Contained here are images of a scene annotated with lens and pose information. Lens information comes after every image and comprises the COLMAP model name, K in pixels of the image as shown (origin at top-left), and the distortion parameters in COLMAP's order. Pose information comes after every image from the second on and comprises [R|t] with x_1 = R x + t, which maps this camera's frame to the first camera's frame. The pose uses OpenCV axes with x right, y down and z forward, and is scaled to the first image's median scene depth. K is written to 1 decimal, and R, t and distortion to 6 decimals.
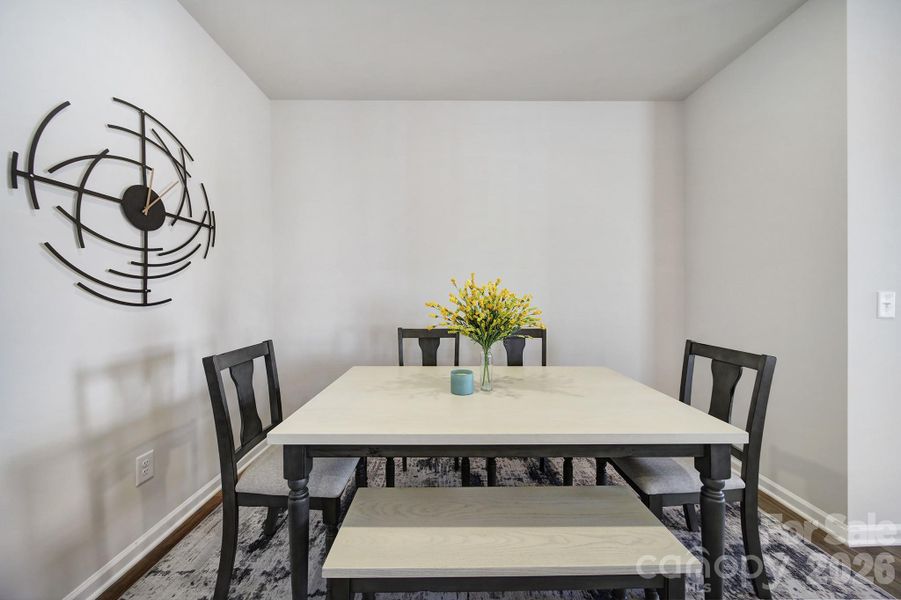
lens RADIAL K [[314.3, 0, 449.3], [0, 314.3, 296.6], [0, 0, 1]] dist [-0.001000, -0.003012]
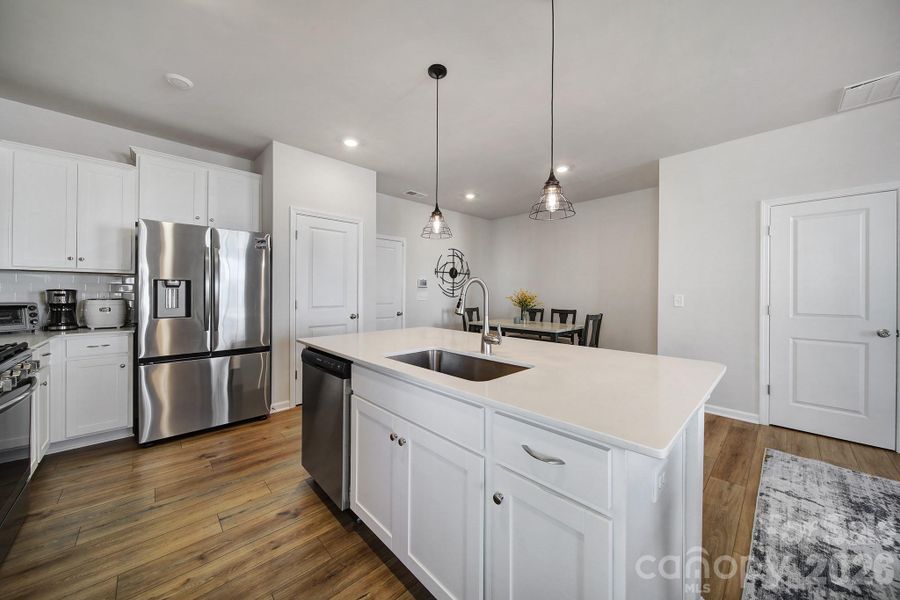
lens RADIAL K [[313.9, 0, 448.8], [0, 313.9, 296.6], [0, 0, 1]] dist [-0.001000, -0.003012]
pose [[0.686550, 0.012662, -0.726972, 1.868704], [-0.014493, 0.999888, 0.003729, 0.009985], [0.726938, 0.007976, 0.686657, -1.763478]]
